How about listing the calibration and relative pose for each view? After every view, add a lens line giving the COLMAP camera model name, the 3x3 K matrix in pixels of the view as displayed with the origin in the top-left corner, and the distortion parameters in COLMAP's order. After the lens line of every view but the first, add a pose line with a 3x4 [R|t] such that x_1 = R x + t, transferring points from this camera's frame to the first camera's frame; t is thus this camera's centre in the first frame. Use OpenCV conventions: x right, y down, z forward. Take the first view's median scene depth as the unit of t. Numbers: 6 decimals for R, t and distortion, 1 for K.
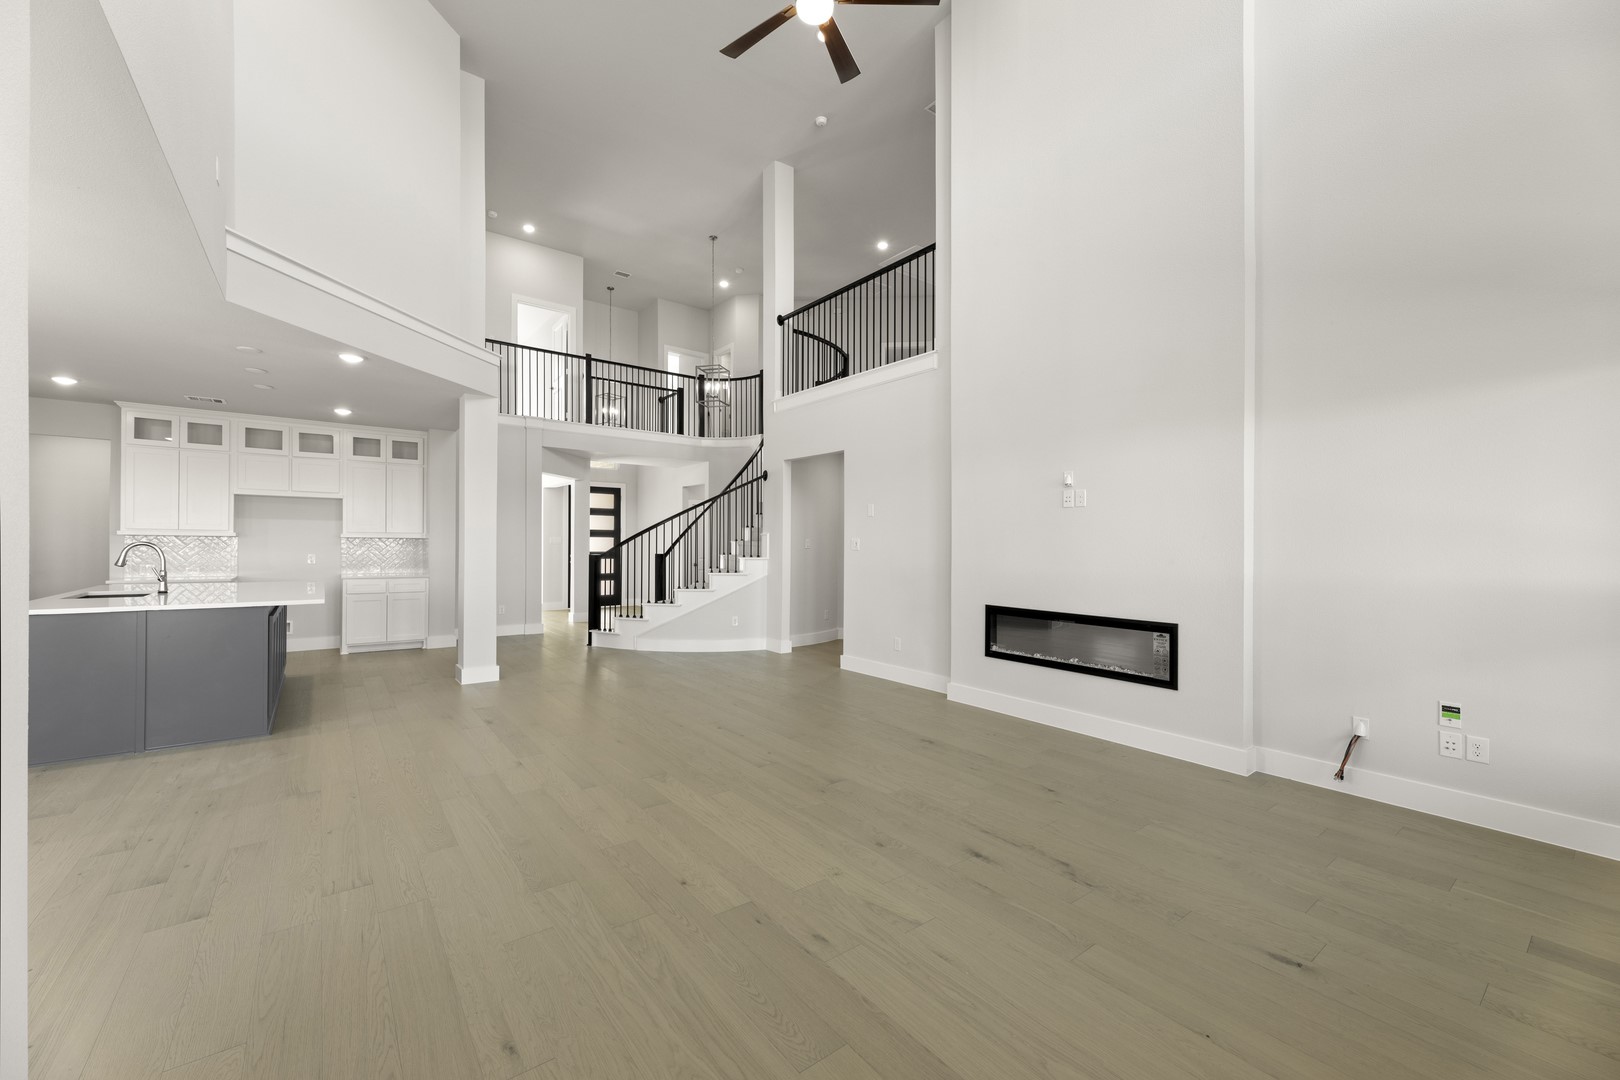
lens RADIAL K [[655.9, 0, 803.9], [0, 655.9, 548.7], [0, 0, 1]] dist [0.001894, 0.000123]
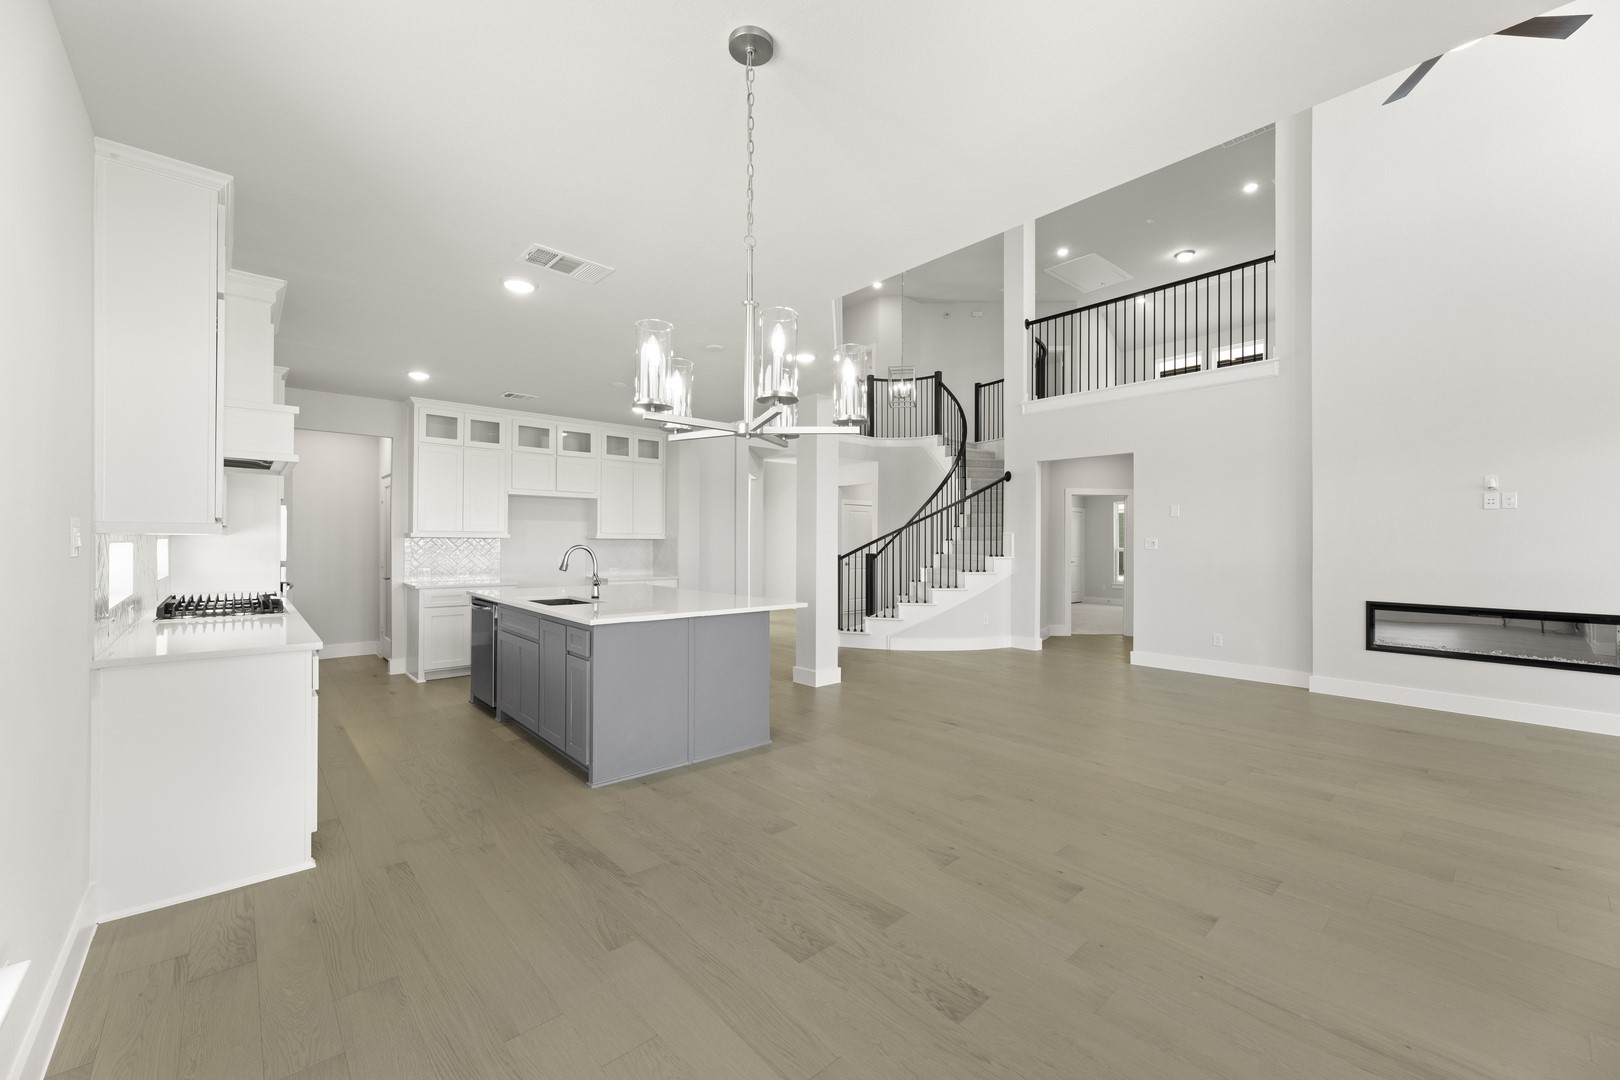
lens RADIAL K [[655.9, 0, 813.6], [0, 655.9, 536.5], [0, 0, 1]] dist [0.001894, 0.000123]
pose [[0.997276, -0.003941, 0.073653, -0.466637], [0.004985, 0.999890, -0.013992, -0.005124], [-0.073590, 0.014321, 0.997186, 0.007800]]
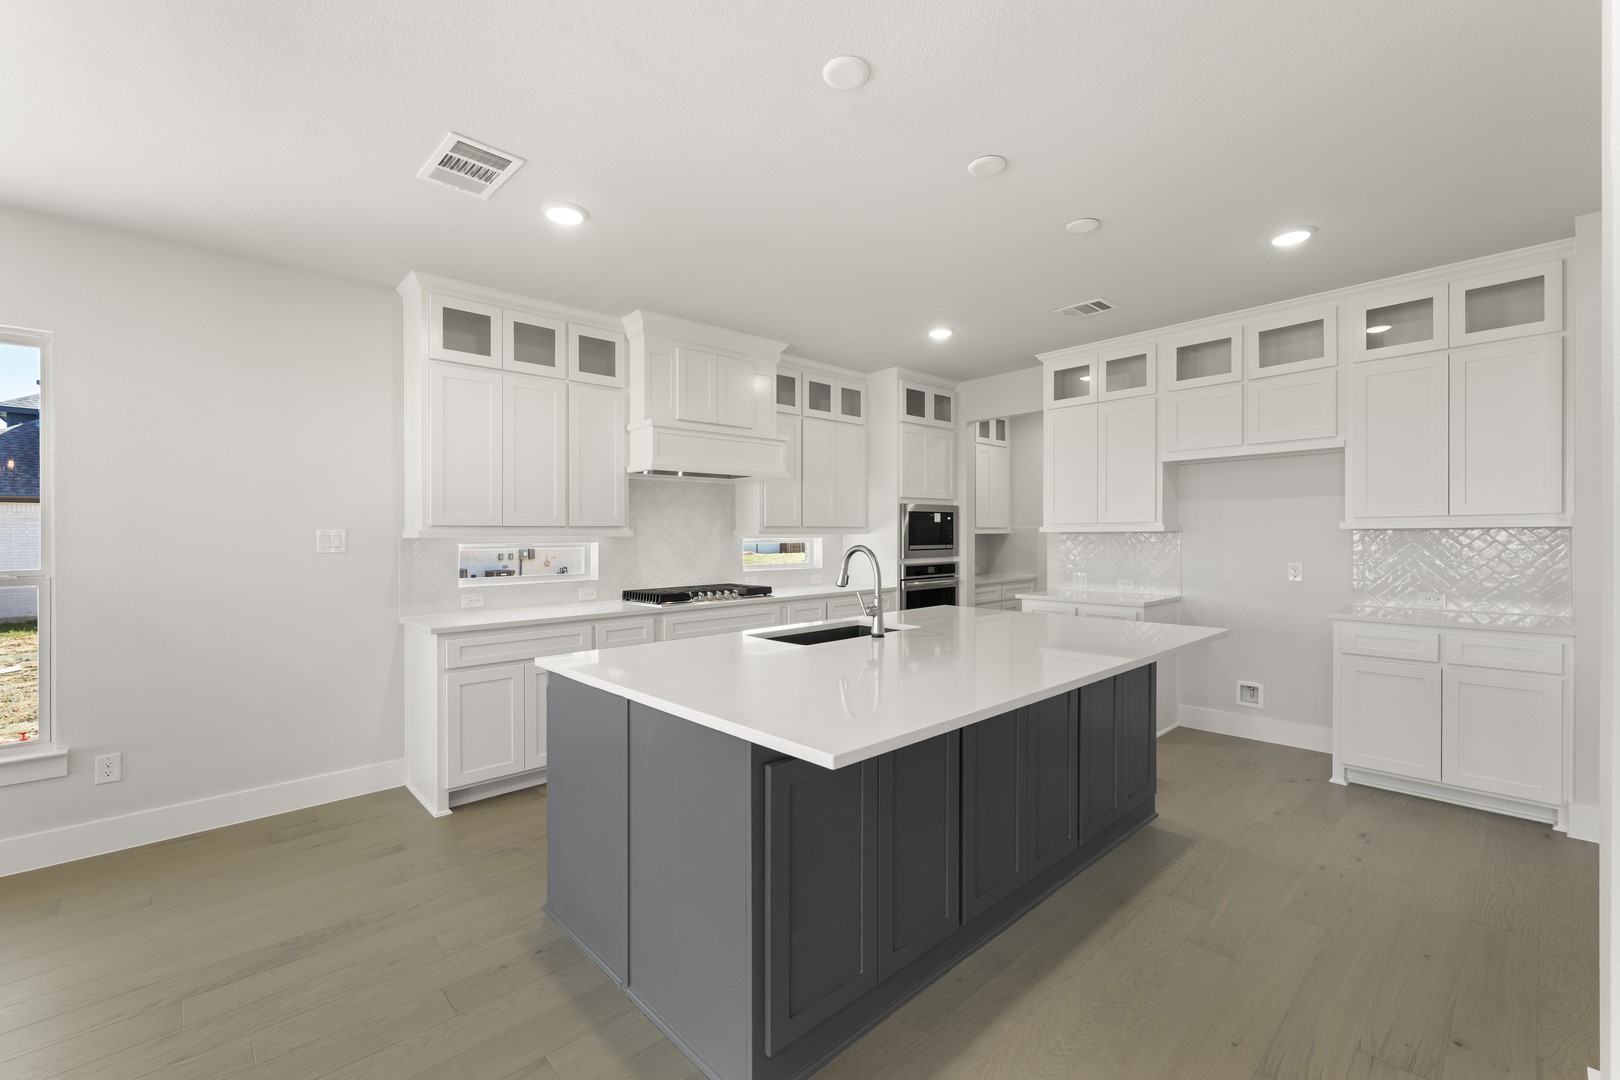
lens RADIAL K [[680.5, 0, 818.8], [0, 680.5, 541.9], [0, 0, 1]] dist [-0.000931, -0.000151]
pose [[0.087583, -0.003284, -0.996152, -0.254966], [-0.000335, 0.999994, -0.003326, -0.006426], [0.996157, 0.000625, 0.087582, 0.594203]]
